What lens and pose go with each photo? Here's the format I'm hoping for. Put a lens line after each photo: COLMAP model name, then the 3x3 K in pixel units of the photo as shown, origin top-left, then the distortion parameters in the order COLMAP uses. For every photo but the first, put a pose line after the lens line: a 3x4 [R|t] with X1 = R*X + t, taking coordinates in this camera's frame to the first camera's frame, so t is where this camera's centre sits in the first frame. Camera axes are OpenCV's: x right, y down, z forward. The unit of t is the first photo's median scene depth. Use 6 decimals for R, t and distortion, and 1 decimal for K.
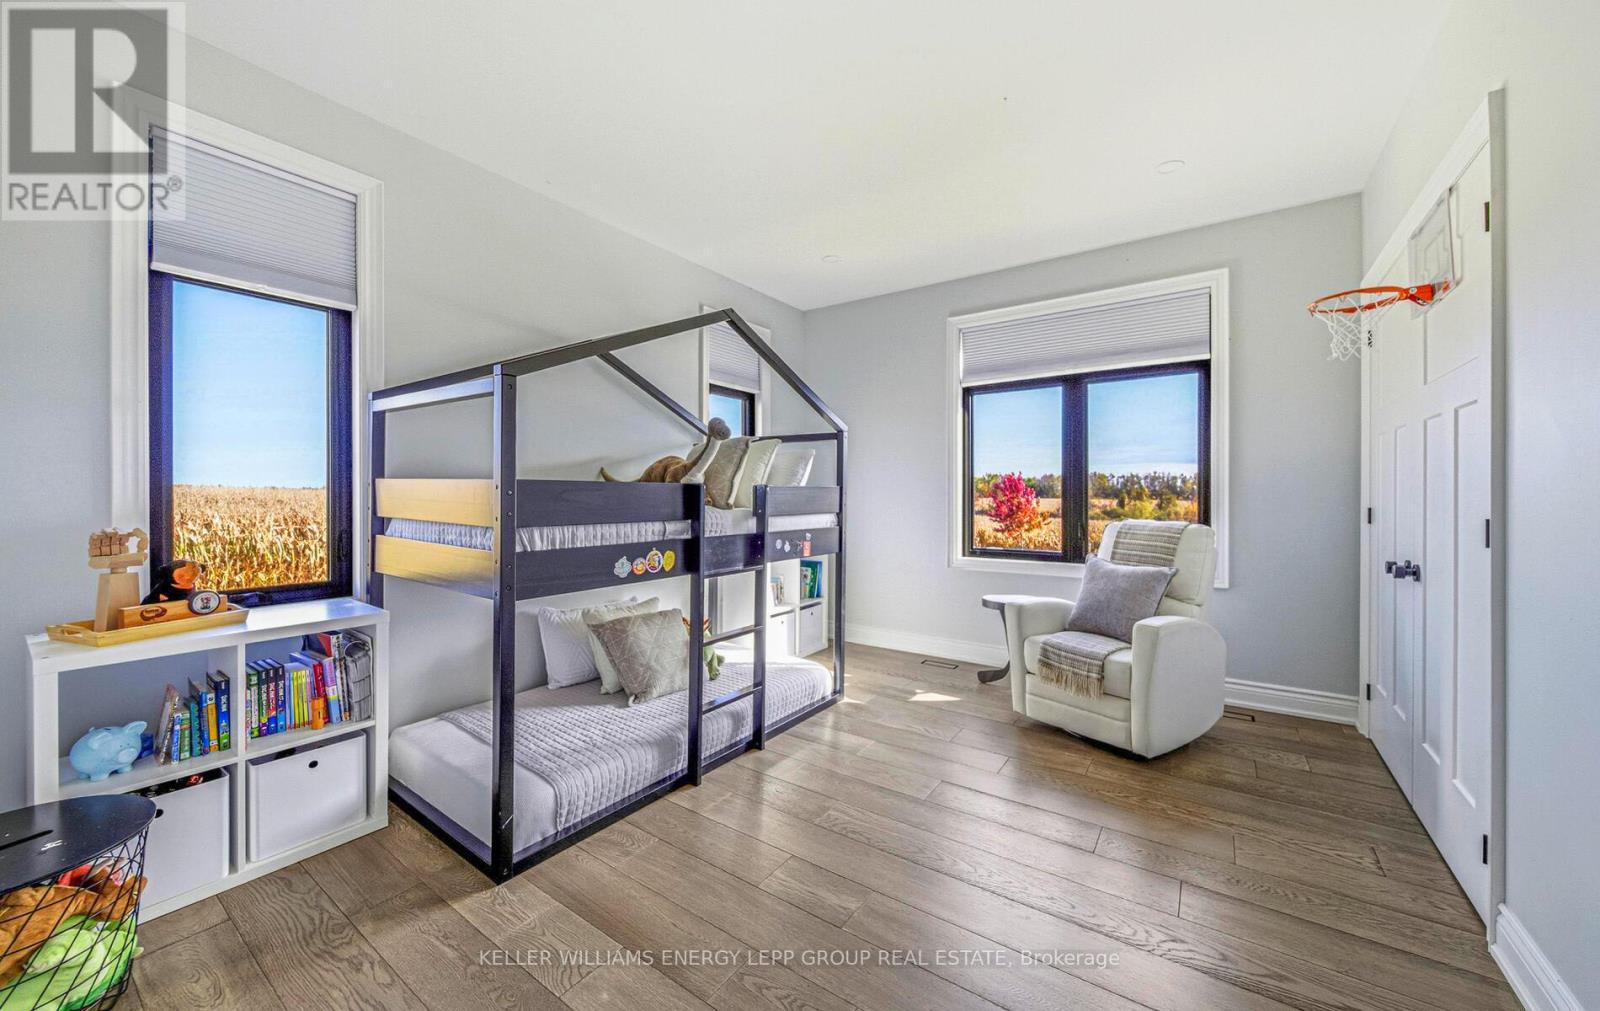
lens RADIAL K [[589.0, 0, 798.7], [0, 589.0, 500.8], [0, 0, 1]] dist [-0.002786, -0.000338]
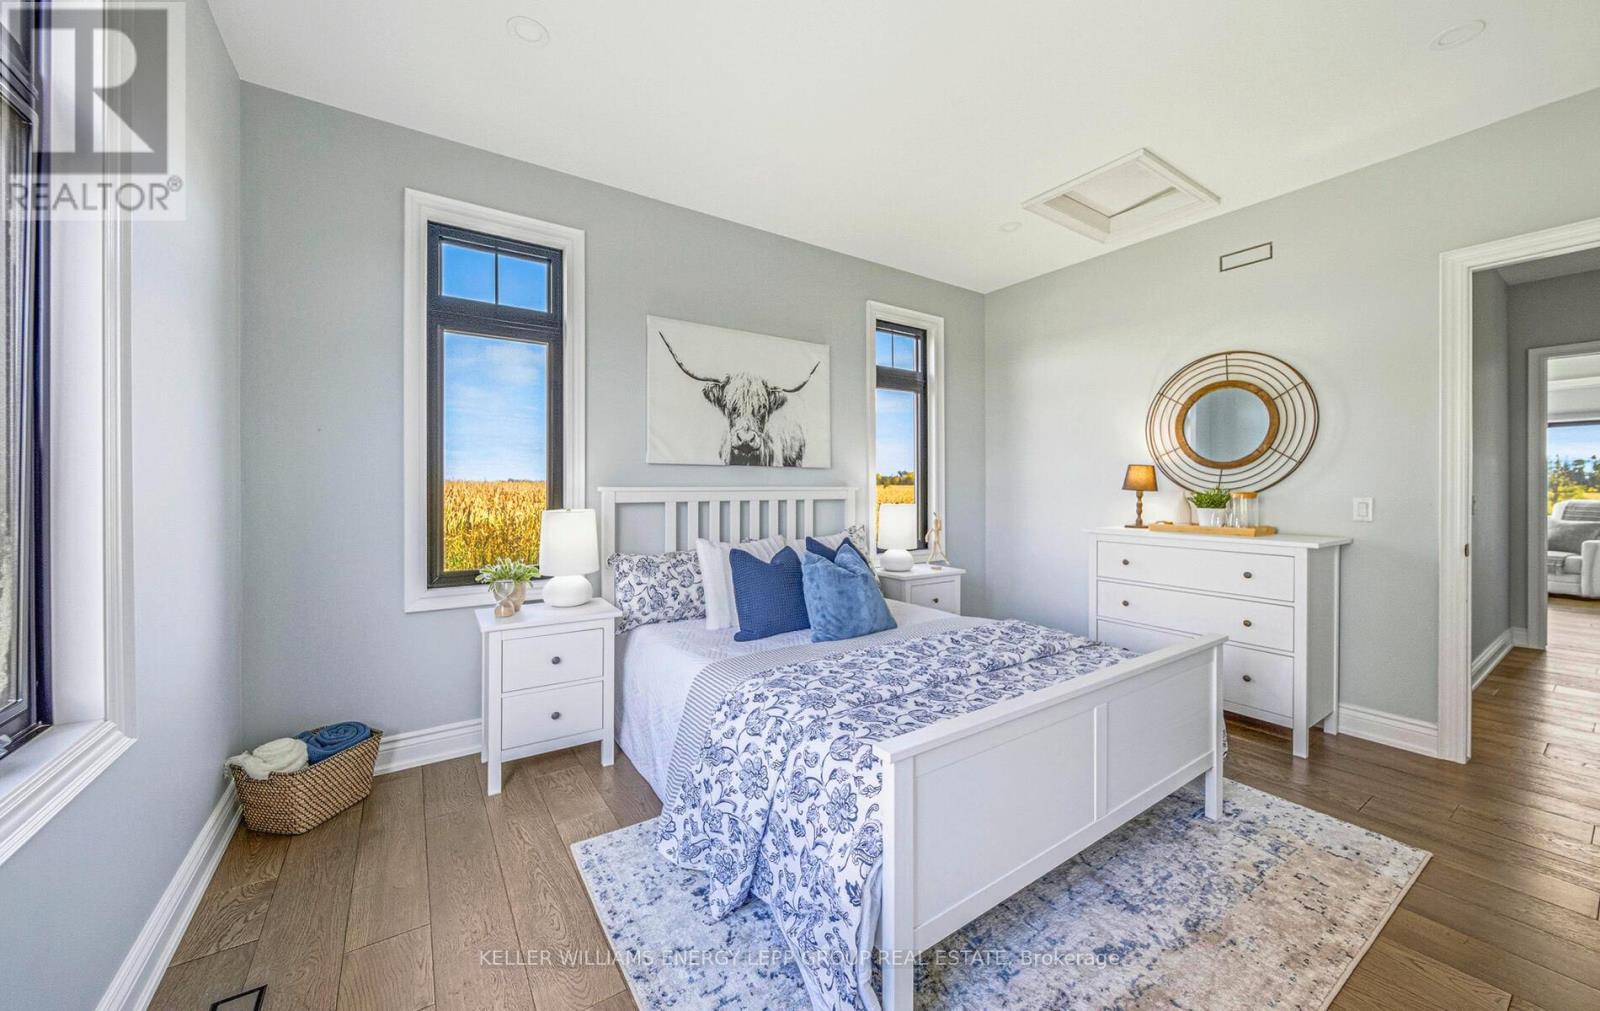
lens RADIAL K [[589.0, 0, 804.2], [0, 589.0, 495.1], [0, 0, 1]] dist [-0.002786, -0.000338]
pose [[0.937646, -0.001538, -0.347588, -1.500865], [0.002027, 0.999997, 0.001044, 0.010520], [0.347585, -0.001683, 0.937647, -2.226758]]
